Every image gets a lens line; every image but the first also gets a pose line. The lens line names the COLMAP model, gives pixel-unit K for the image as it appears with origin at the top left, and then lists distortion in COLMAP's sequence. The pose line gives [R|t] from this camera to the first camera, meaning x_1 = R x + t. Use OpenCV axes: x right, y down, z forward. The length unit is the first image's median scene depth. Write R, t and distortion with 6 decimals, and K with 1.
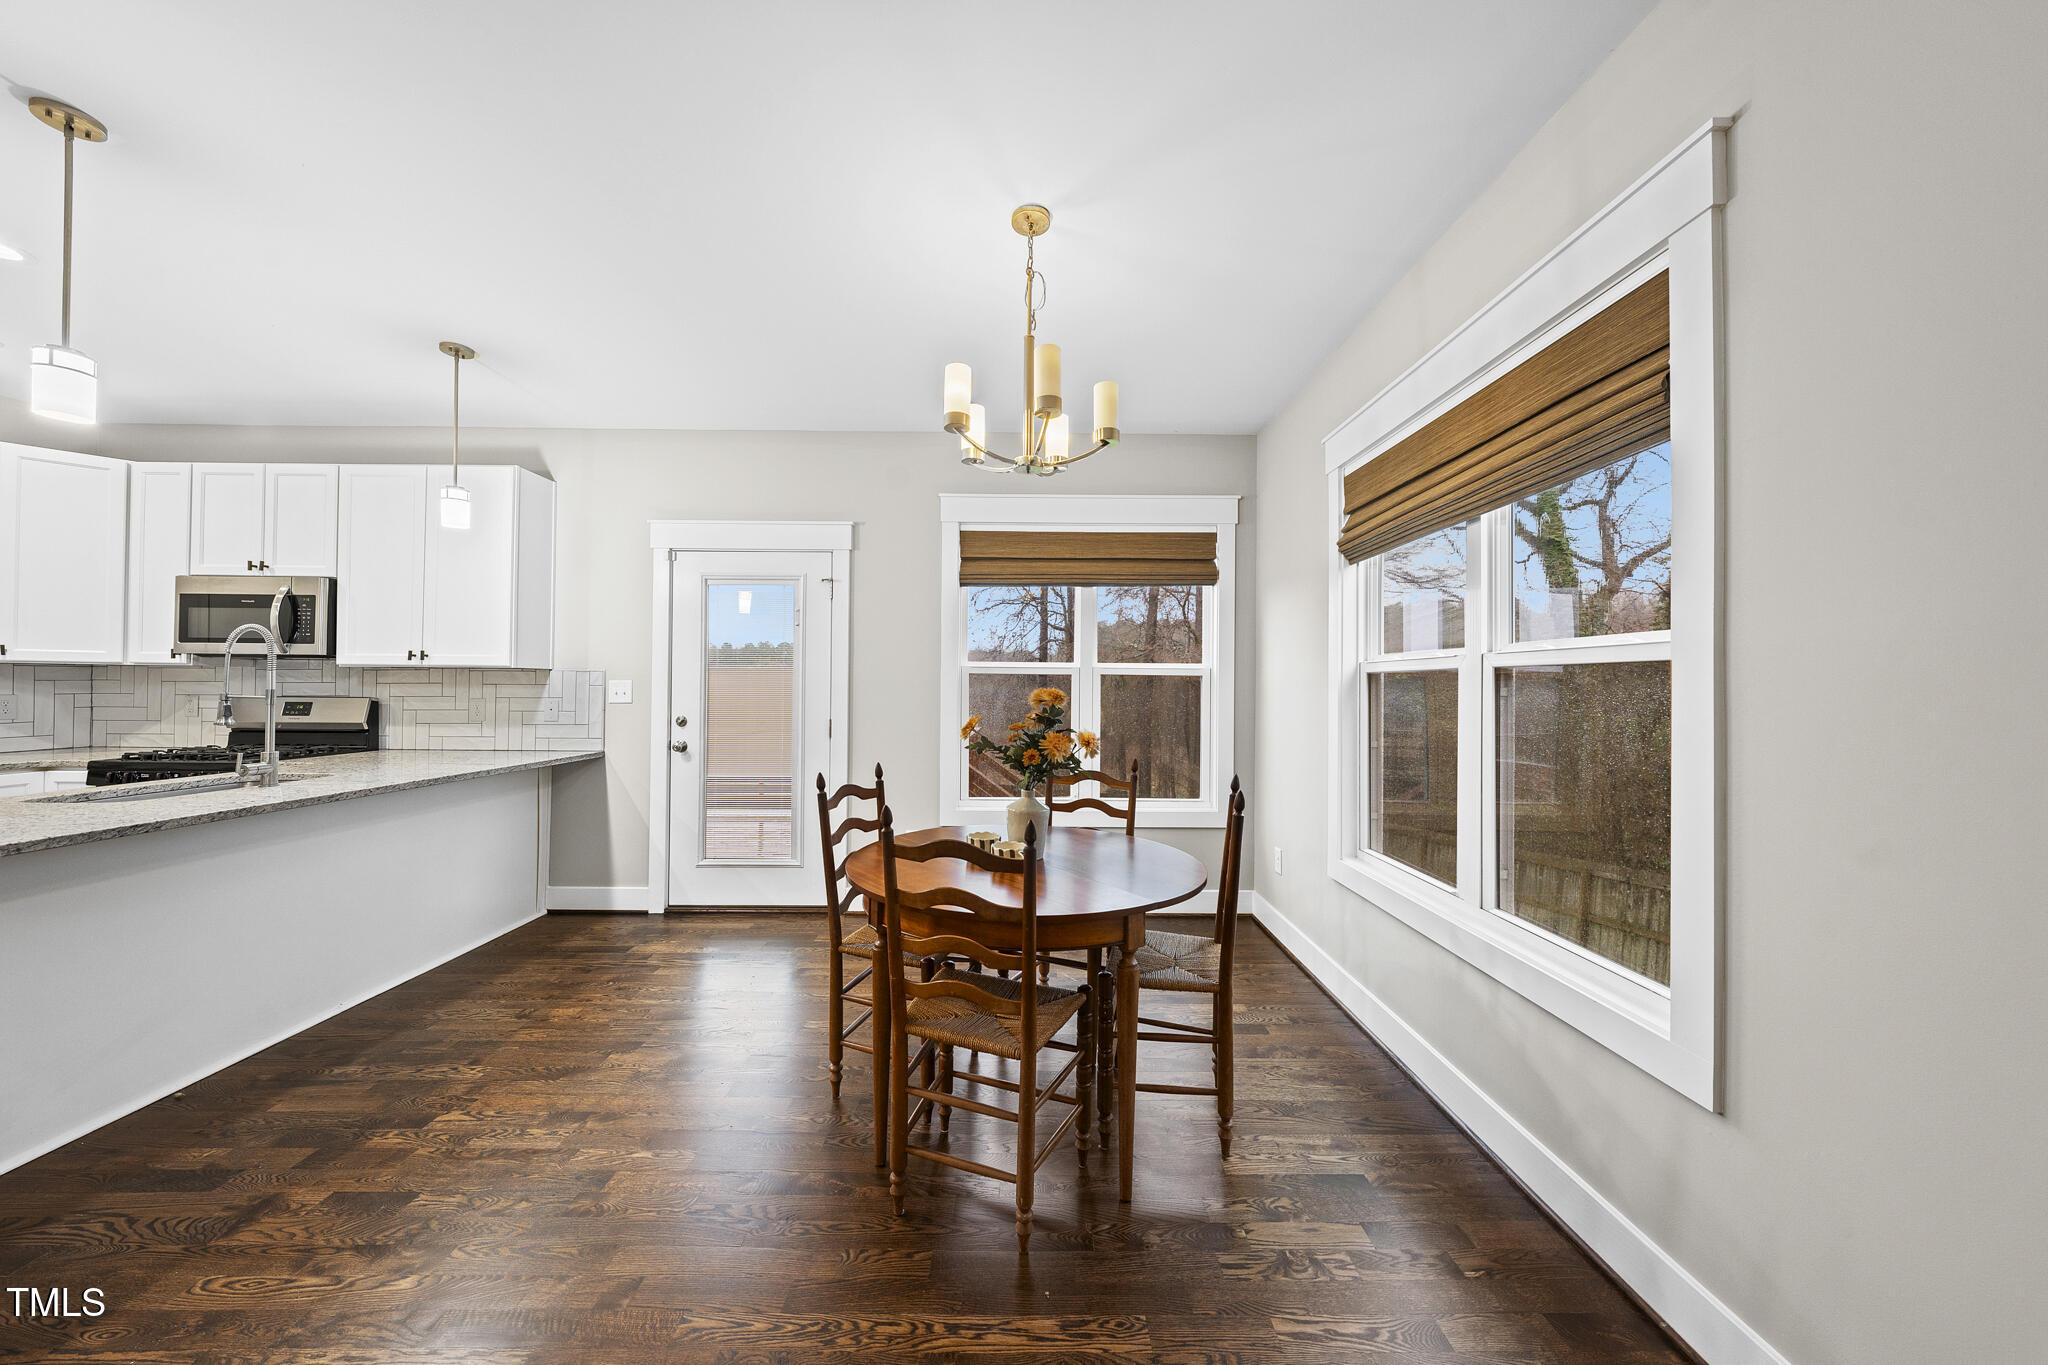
lens RADIAL K [[696.6, 0, 1019.9], [0, 696.6, 680.4], [0, 0, 1]] dist [0.001925, -0.000719]
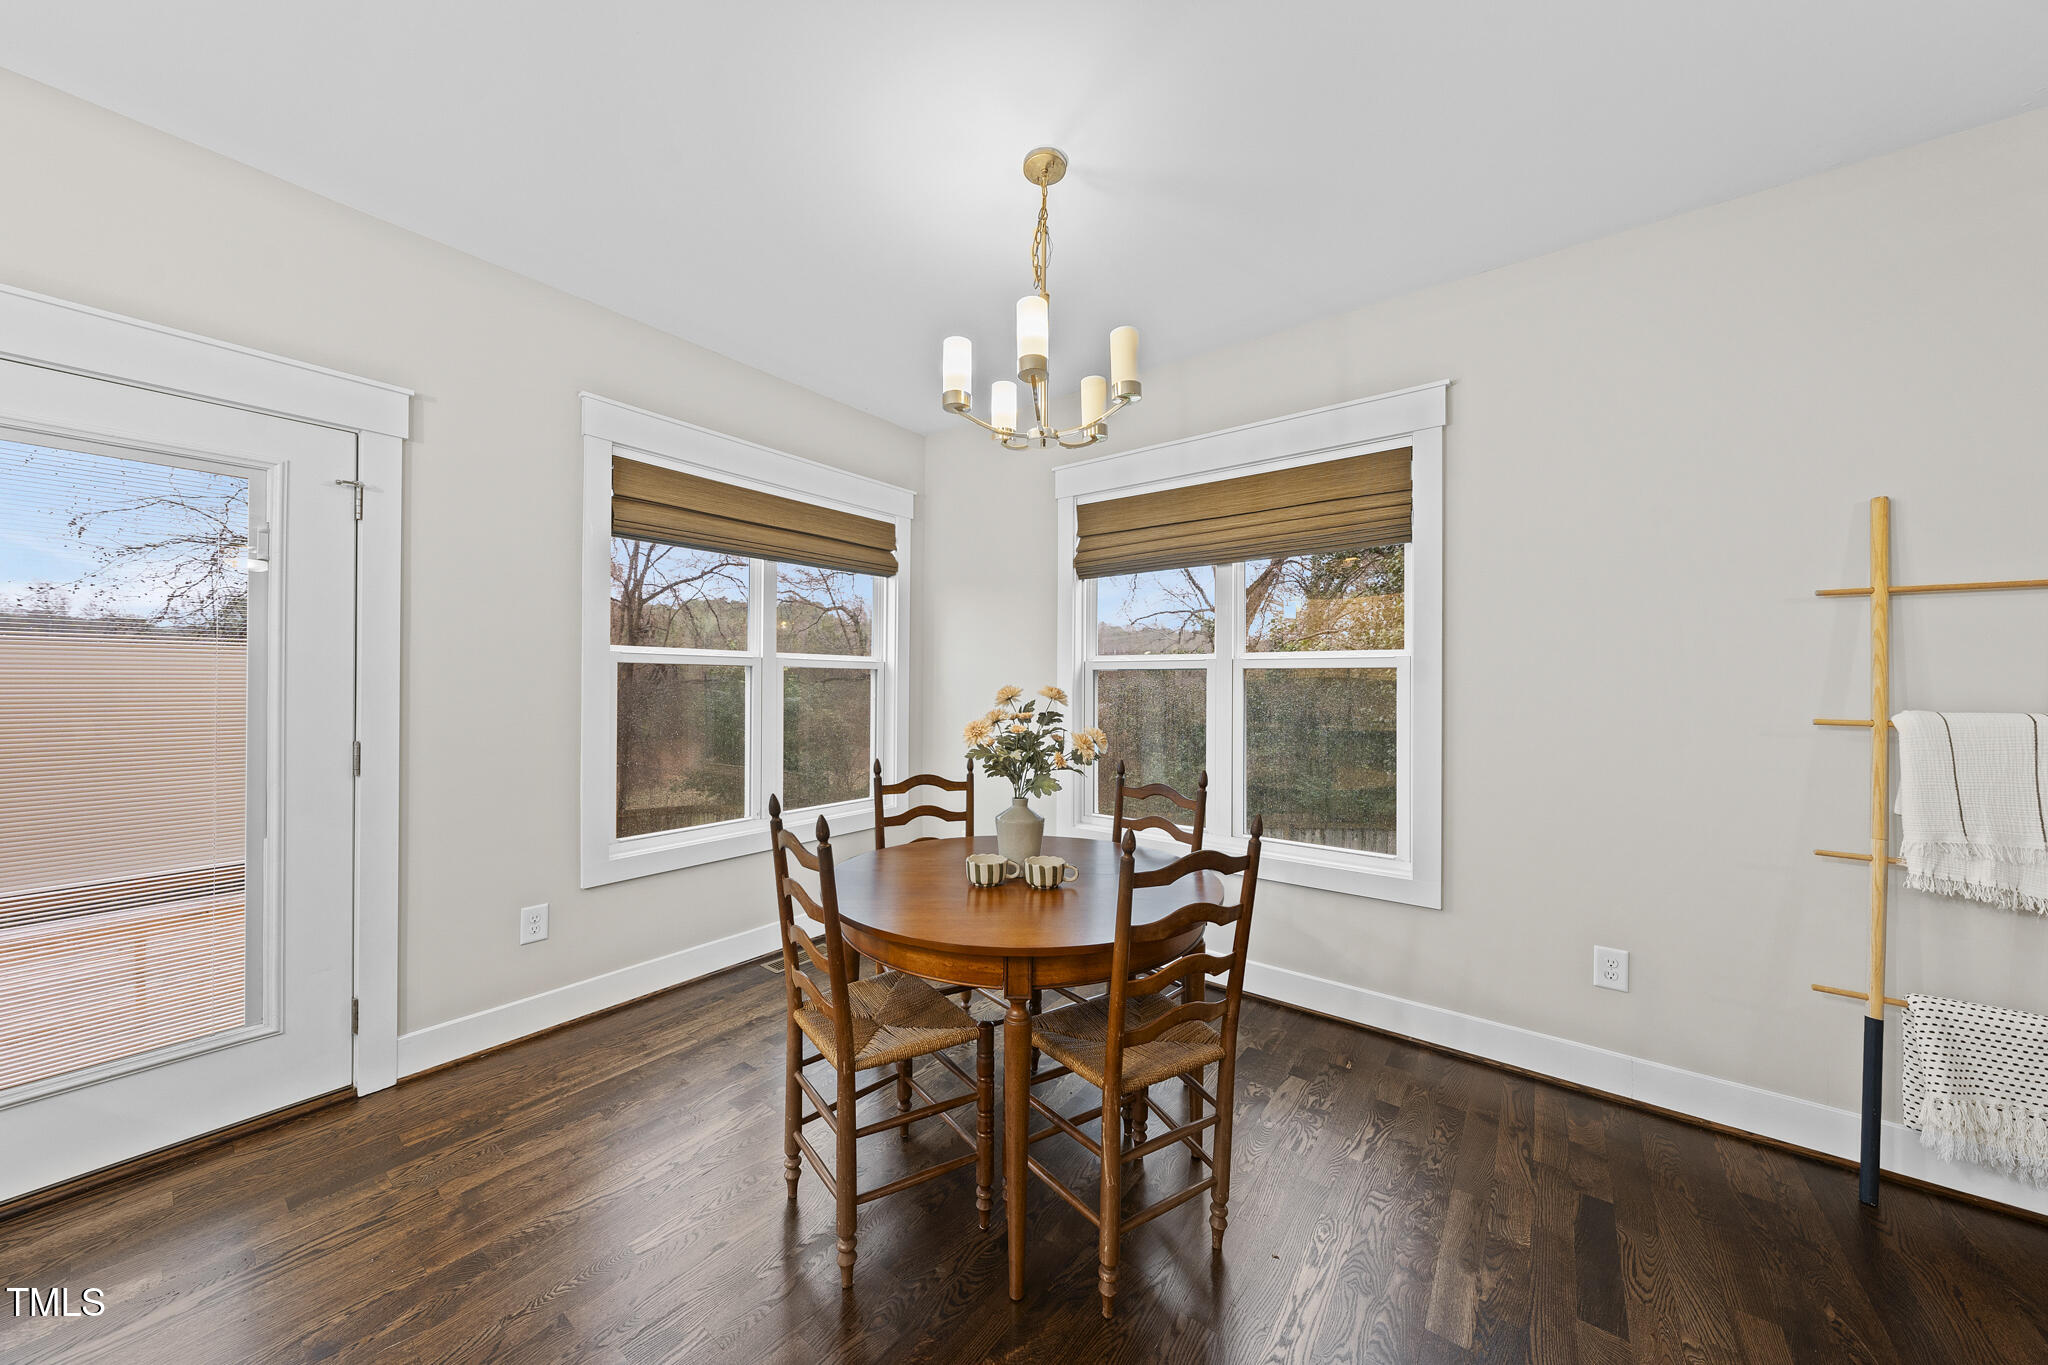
lens RADIAL K [[696.6, 0, 1022.4], [0, 696.6, 681.9], [0, 0, 1]] dist [0.001925, -0.000719]
pose [[0.602424, -0.003307, 0.798170, -0.399287], [-0.009872, 0.999884, 0.011594, -0.002049], [-0.798115, -0.014864, 0.602321, 0.260682]]
